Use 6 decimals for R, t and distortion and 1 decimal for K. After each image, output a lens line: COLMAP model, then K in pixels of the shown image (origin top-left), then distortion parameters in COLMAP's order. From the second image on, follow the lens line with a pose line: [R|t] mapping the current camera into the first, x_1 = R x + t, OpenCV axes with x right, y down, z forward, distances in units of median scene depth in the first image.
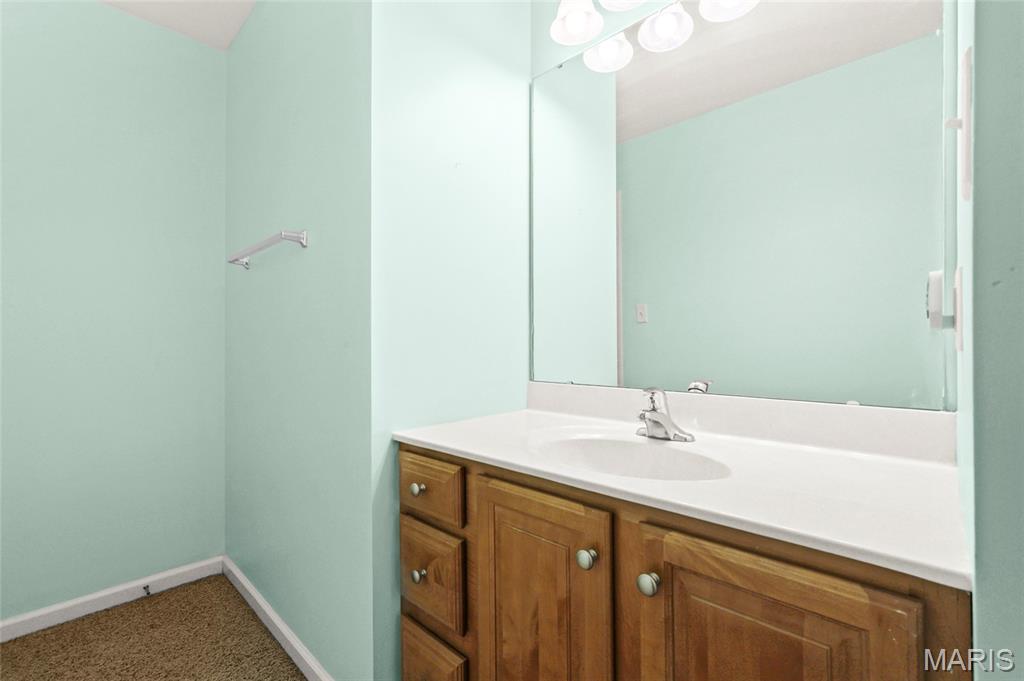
lens RADIAL K [[440.3, 0, 490.0], [0, 440.3, 341.8], [0, 0, 1]] dist [0.009998, -0.000028]
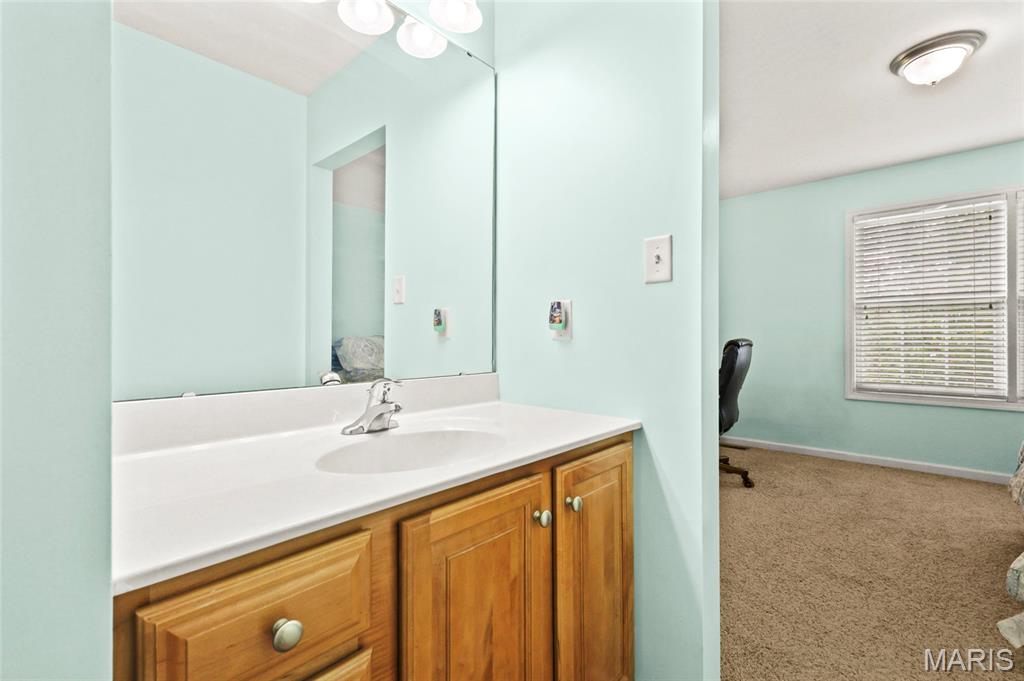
lens RADIAL K [[440.3, 0, 490.0], [0, 440.3, 341.8], [0, 0, 1]] dist [0.009998, -0.000028]
pose [[-0.009602, 0.001051, 0.999953, -0.743994], [-0.006355, 0.999979, -0.001112, 0.024478], [-0.999934, -0.006365, -0.009595, 0.916253]]
